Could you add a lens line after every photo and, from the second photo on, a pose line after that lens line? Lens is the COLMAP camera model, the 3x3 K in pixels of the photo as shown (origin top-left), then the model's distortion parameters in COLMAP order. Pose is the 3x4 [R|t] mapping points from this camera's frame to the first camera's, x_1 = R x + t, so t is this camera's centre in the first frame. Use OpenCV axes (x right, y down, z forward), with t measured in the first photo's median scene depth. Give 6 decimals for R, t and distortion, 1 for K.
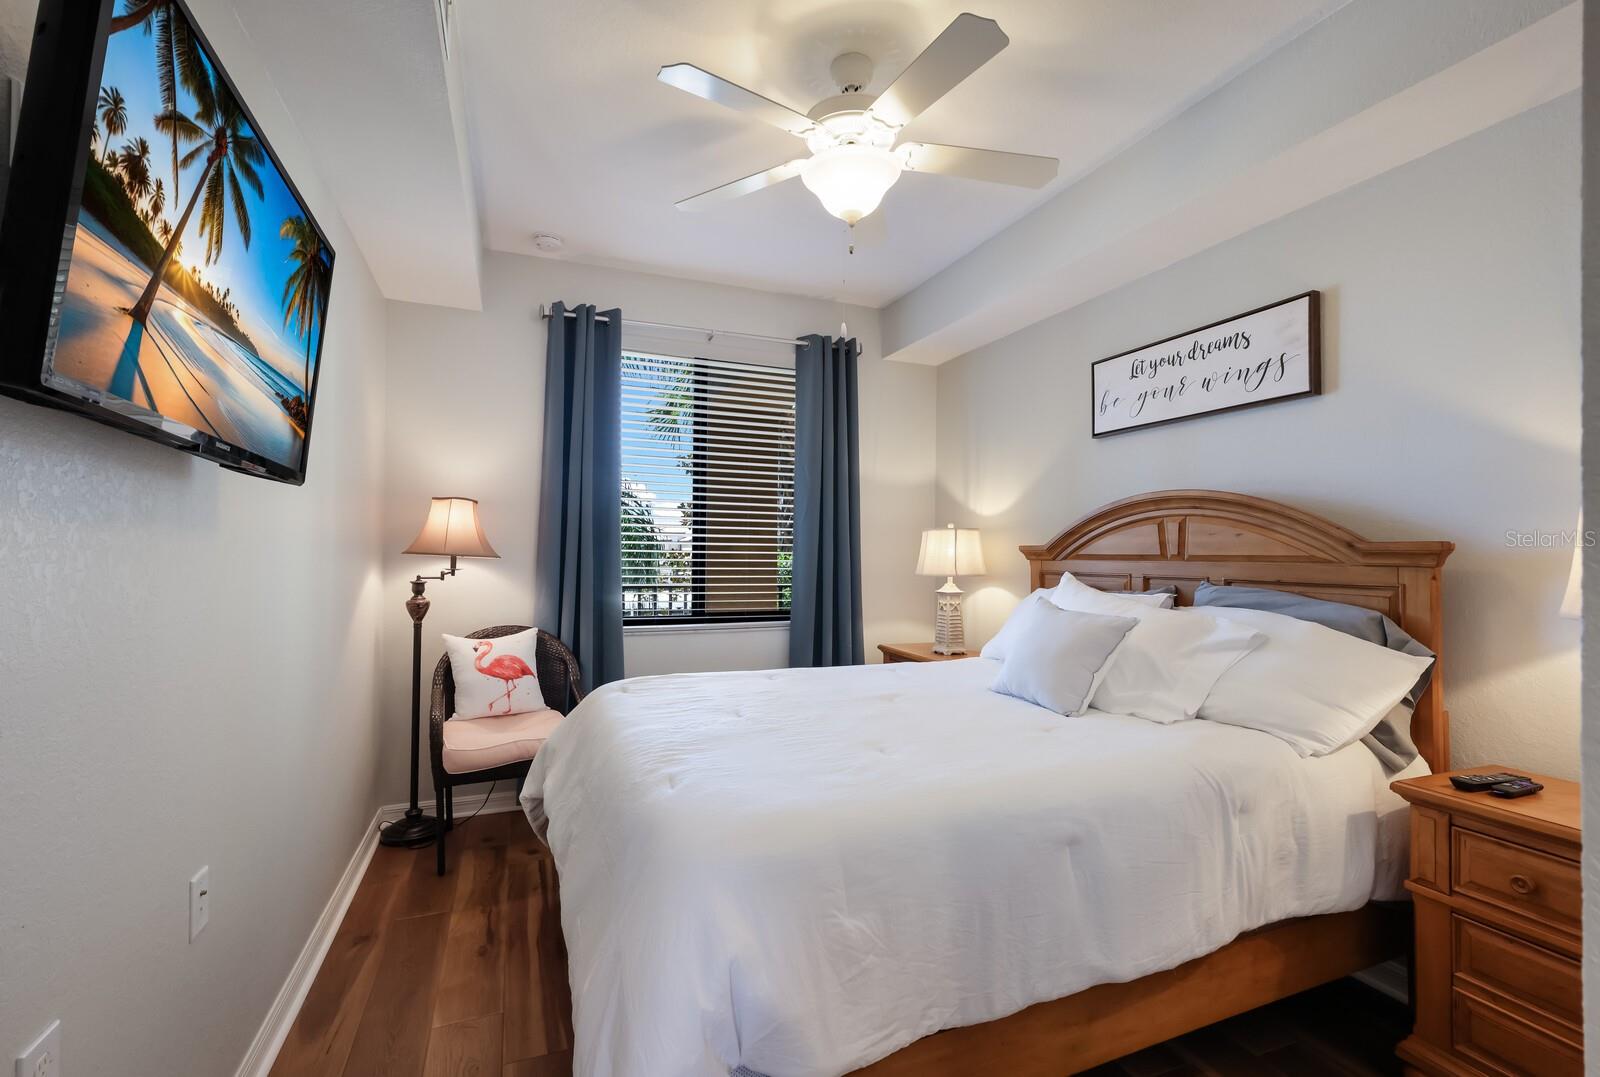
lens RADIAL K [[702.2, 0, 823.3], [0, 702.2, 542.8], [0, 0, 1]] dist [0.017157, 0.000036]
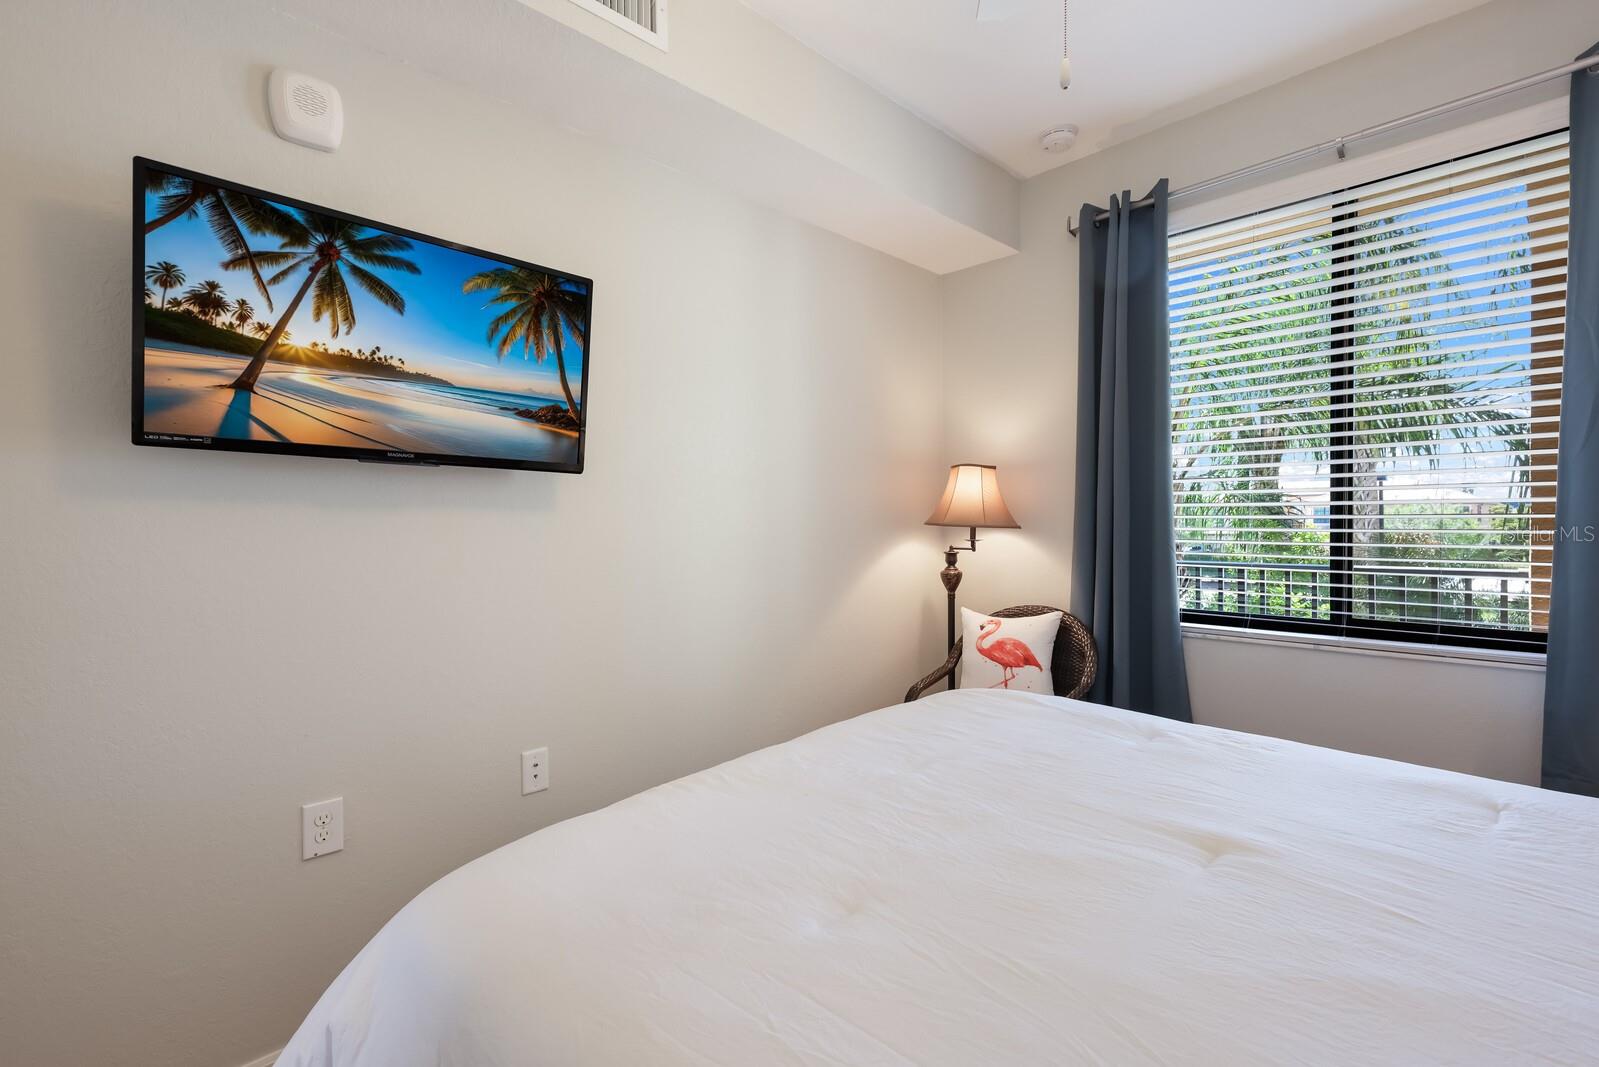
lens RADIAL K [[722.3, 0, 799.5], [0, 722.3, 533.5], [0, 0, 1]] dist [0.012993, 0.000227]
pose [[0.370122, 0.006201, -0.928963, 0.297392], [0.023830, 0.999585, 0.016166, 0.007025], [0.928678, -0.028120, 0.369821, 0.428070]]
